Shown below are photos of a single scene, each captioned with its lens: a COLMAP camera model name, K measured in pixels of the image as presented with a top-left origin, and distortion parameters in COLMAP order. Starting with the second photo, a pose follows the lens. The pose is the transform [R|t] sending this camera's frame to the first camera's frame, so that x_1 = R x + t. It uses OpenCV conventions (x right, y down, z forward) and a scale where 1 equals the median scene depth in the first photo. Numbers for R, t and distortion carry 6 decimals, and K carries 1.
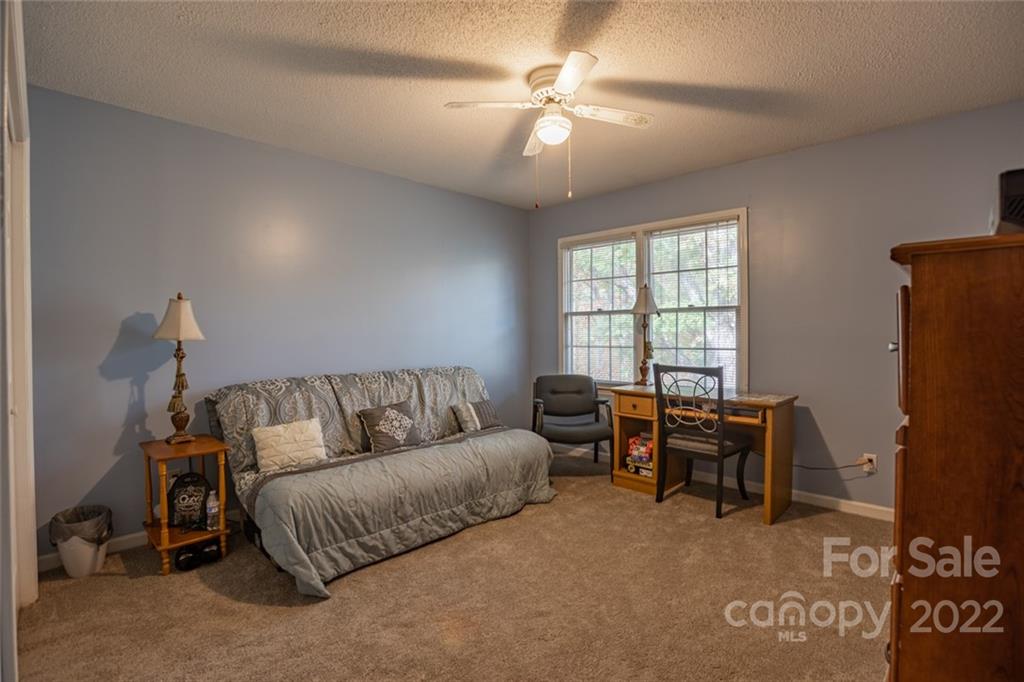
lens RADIAL K [[510.2, 0, 514.5], [0, 510.2, 341.3], [0, 0, 1]] dist [-0.003512, -0.000126]
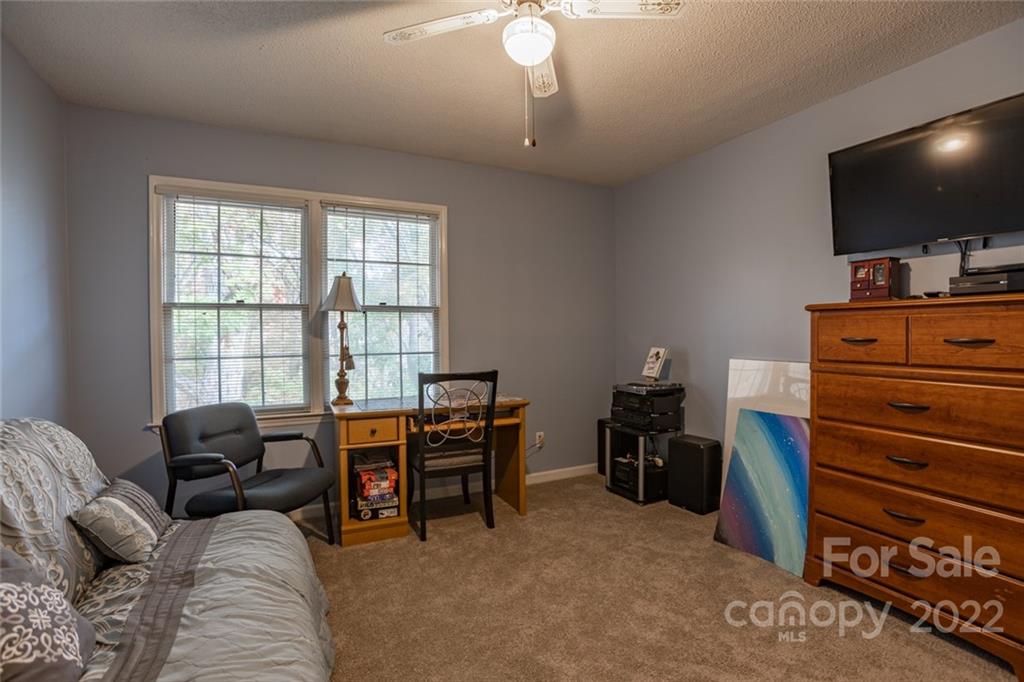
lens RADIAL K [[494.4, 0, 511.2], [0, 494.4, 342.2], [0, 0, 1]] dist [-0.014196, 0.000408]
pose [[0.334920, -0.017851, 0.942077, -0.390513], [0.019731, 0.999734, 0.011929, -0.012044], [-0.942040, 0.014592, 0.335183, 0.552880]]
